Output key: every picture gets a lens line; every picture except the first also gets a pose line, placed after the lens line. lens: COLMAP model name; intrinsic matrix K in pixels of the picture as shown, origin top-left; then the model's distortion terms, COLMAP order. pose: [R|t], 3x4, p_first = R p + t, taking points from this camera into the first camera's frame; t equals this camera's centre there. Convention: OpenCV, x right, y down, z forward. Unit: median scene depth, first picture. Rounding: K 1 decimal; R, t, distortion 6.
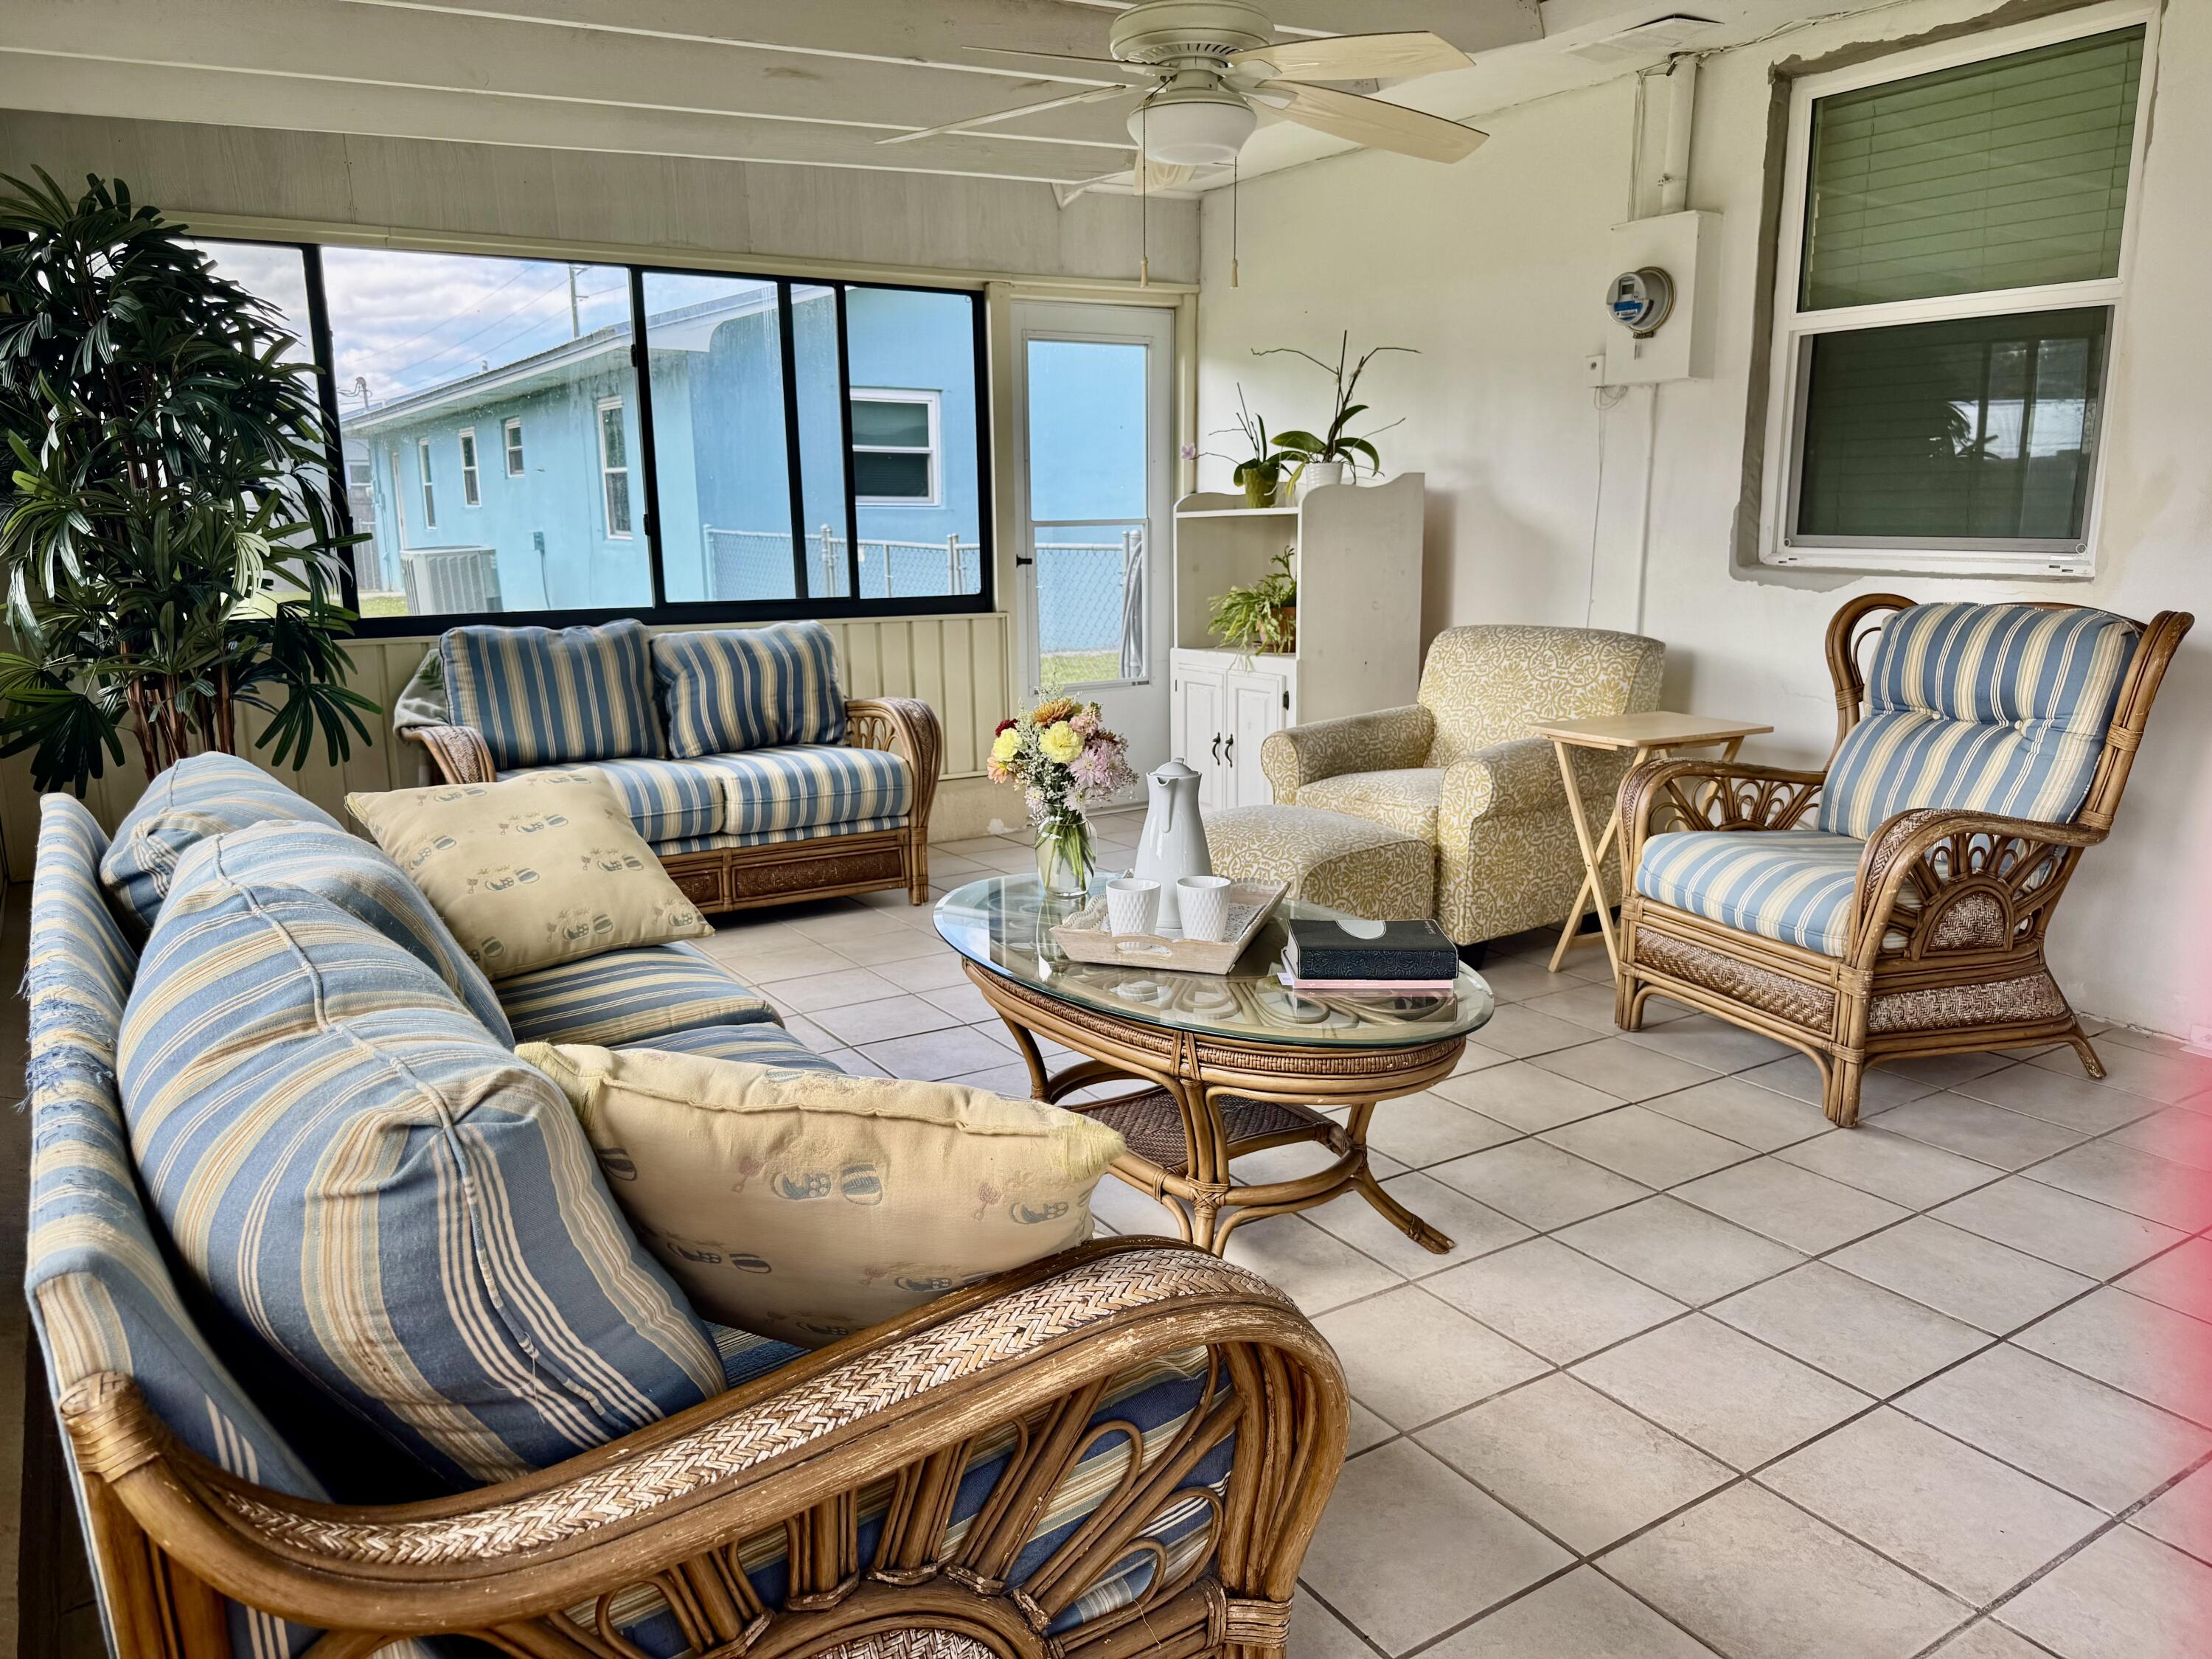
lens RADIAL K [[1561.2, 0, 1106.0], [0, 1561.2, 829.5], [0, 0, 1]] dist [0.087676, -0.088717]
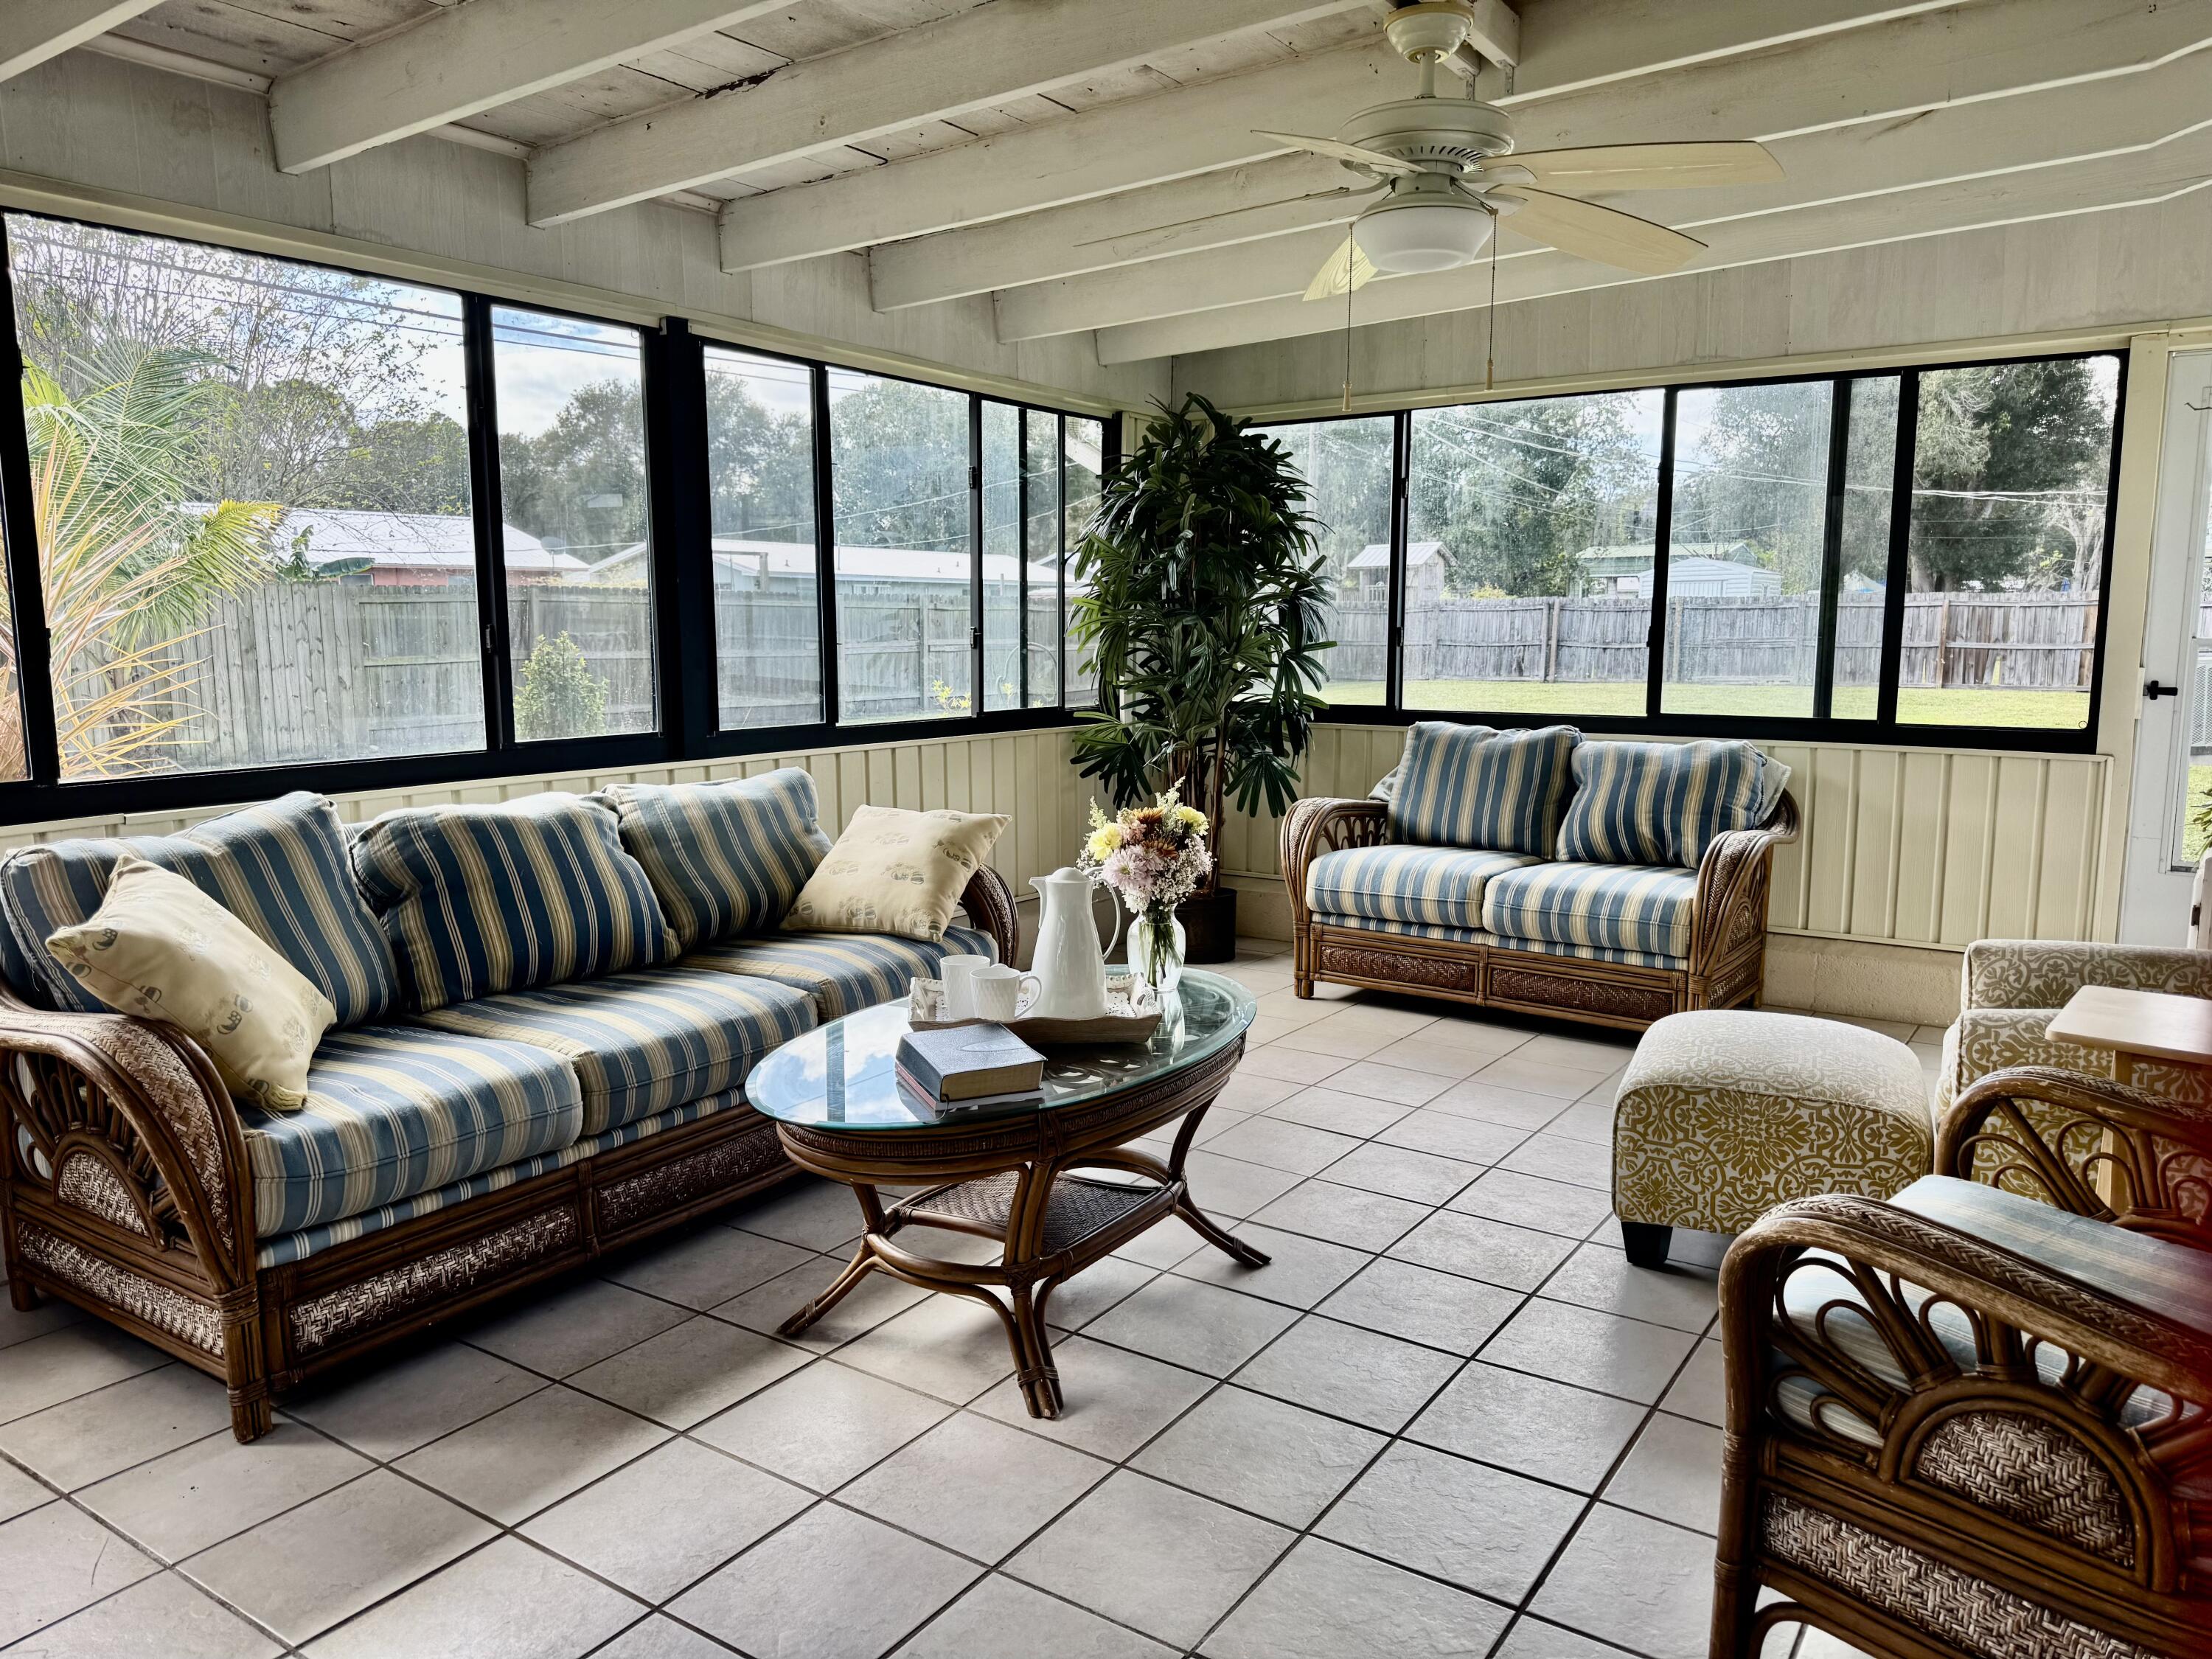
lens RADIAL K [[1561.2, 0, 1106.0], [0, 1561.2, 829.5], [0, 0, 1]] dist [0.087676, -0.088717]
pose [[0.419771, 0.136528, -0.897303, 0.529978], [-0.187320, 0.980370, 0.061536, -0.073979], [0.888090, 0.142252, 0.437105, 0.286573]]
